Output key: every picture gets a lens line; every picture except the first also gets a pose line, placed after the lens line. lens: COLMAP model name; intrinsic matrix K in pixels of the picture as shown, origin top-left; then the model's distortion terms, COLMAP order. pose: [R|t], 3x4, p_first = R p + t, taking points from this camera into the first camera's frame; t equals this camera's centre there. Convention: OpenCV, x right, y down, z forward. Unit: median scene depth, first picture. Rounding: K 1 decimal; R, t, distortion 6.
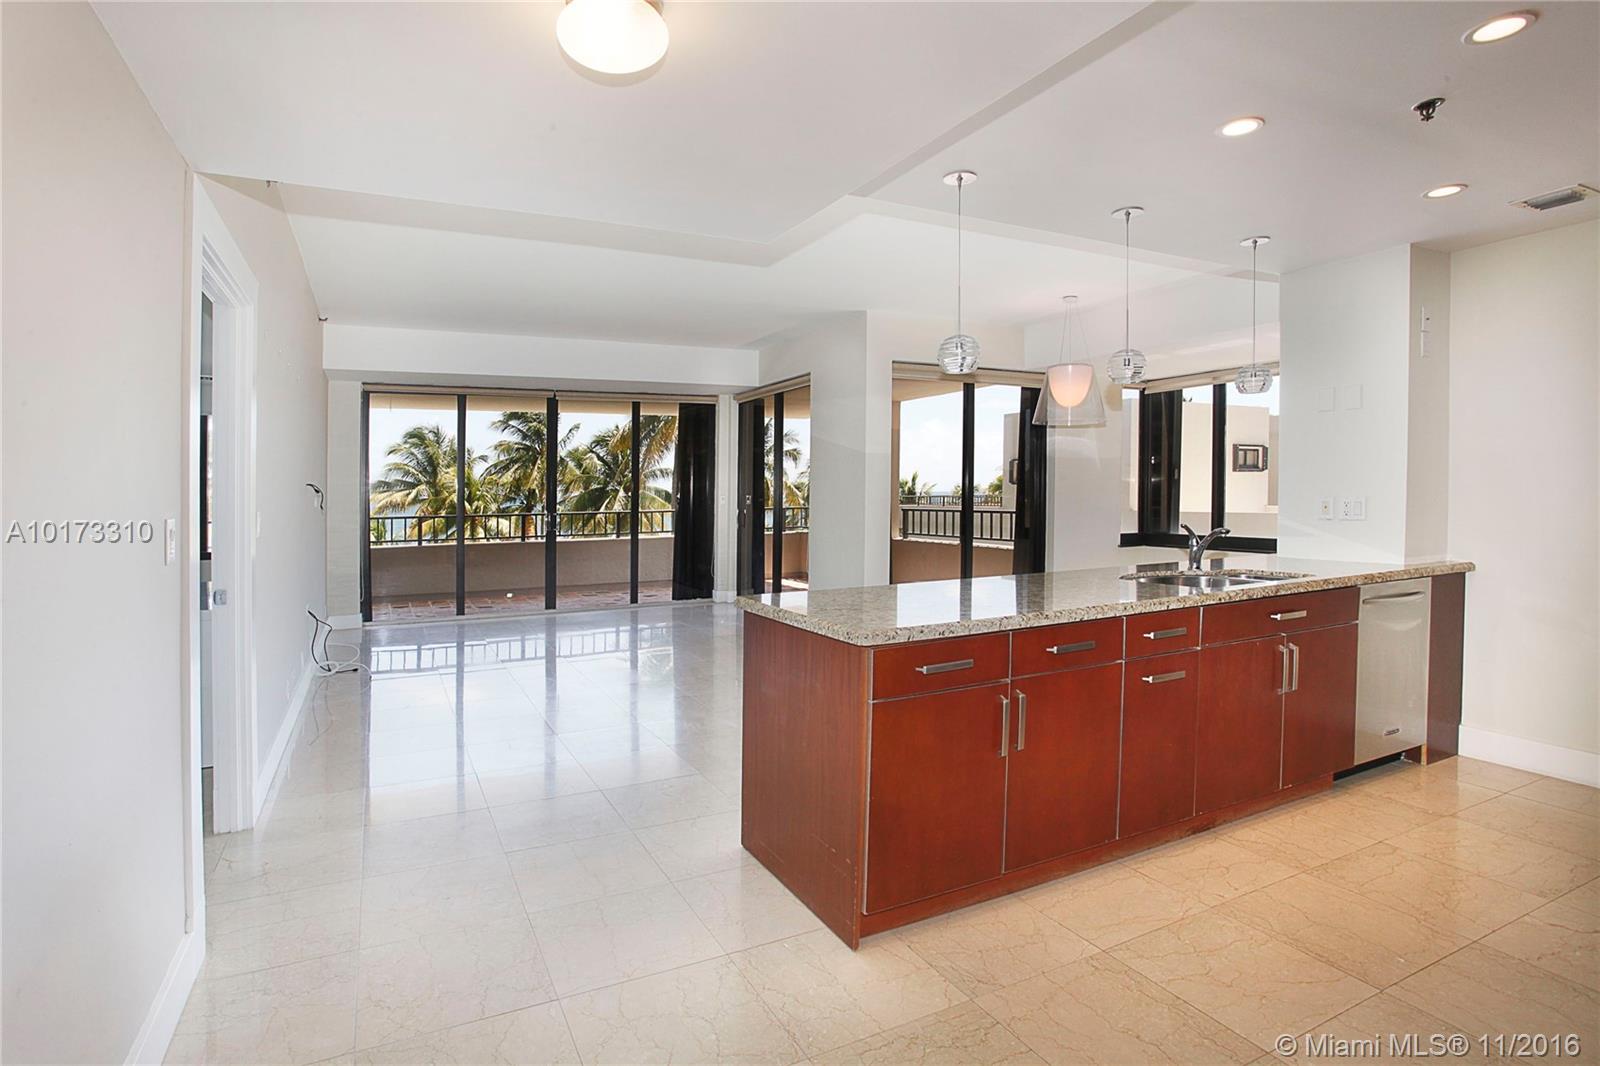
lens RADIAL K [[764.5, 0, 801.6], [0, 764.5, 506.0], [0, 0, 1]] dist [-0.053804, -0.000131]
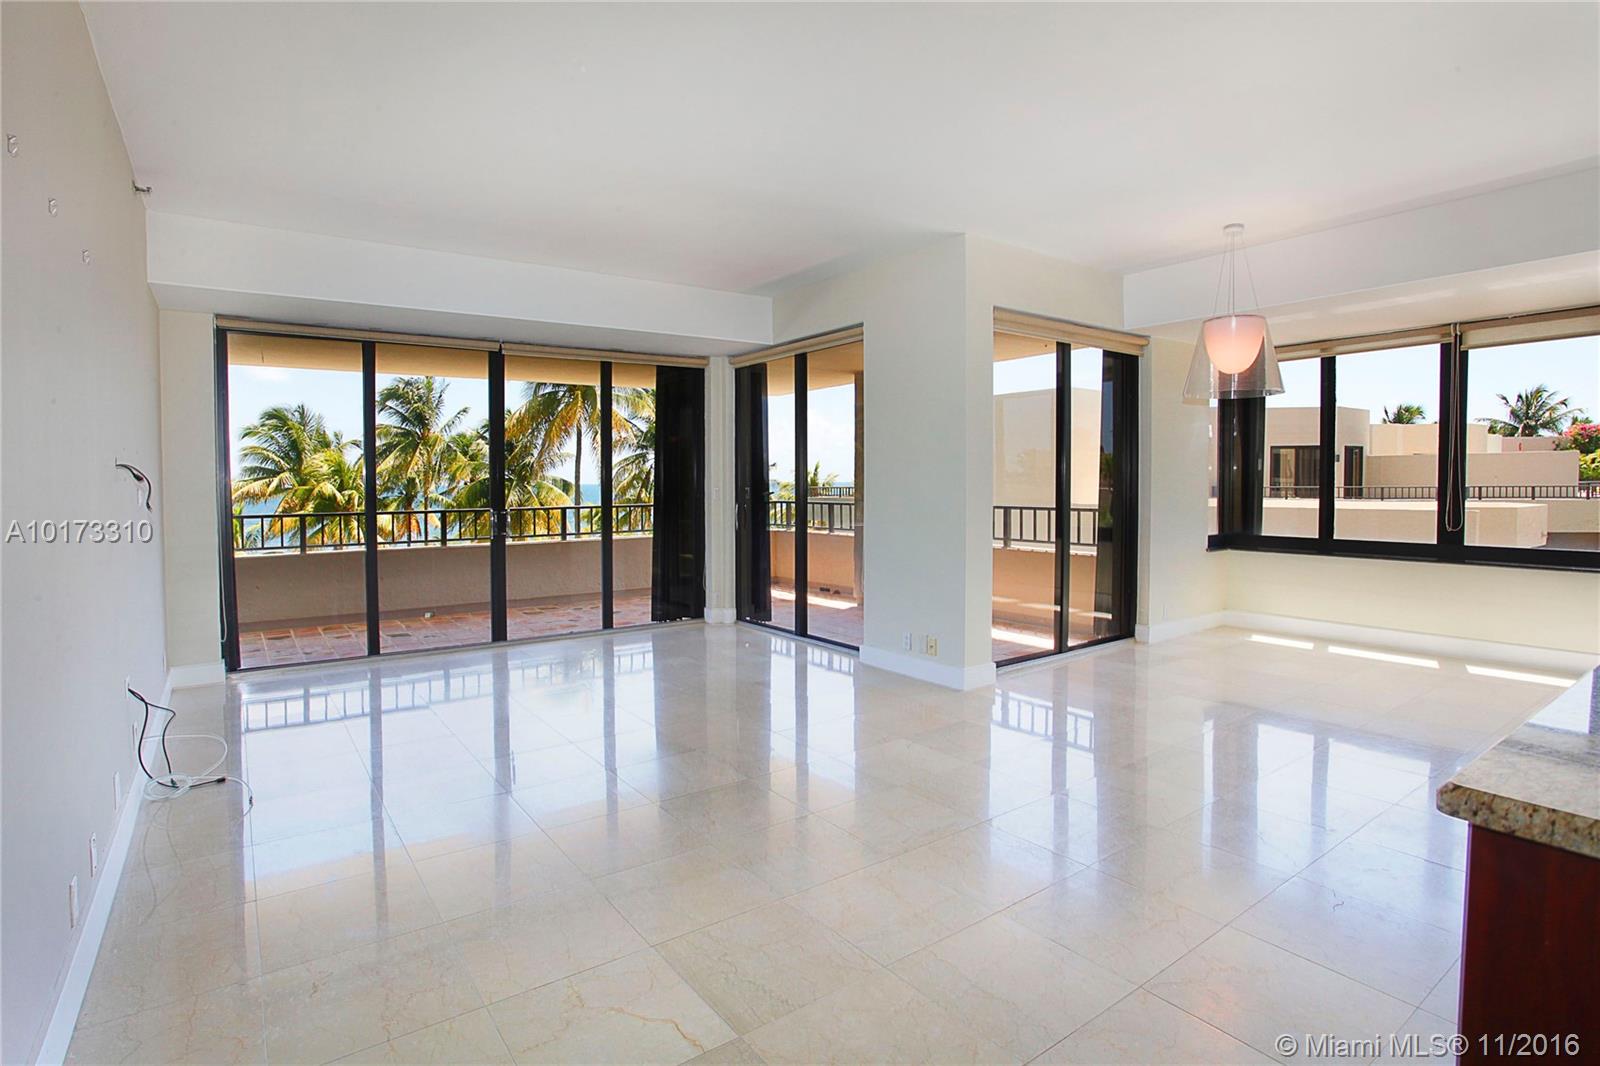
lens RADIAL K [[790.6, 0, 800.0], [0, 790.6, 533.0], [0, 0, 1]] dist [-0.054477, 0.017222]
pose [[0.992540, -0.001919, 0.121906, -0.117995], [-0.003615, 0.998973, 0.045159, -0.003217], [-0.121867, -0.045263, 0.991514, 0.191996]]
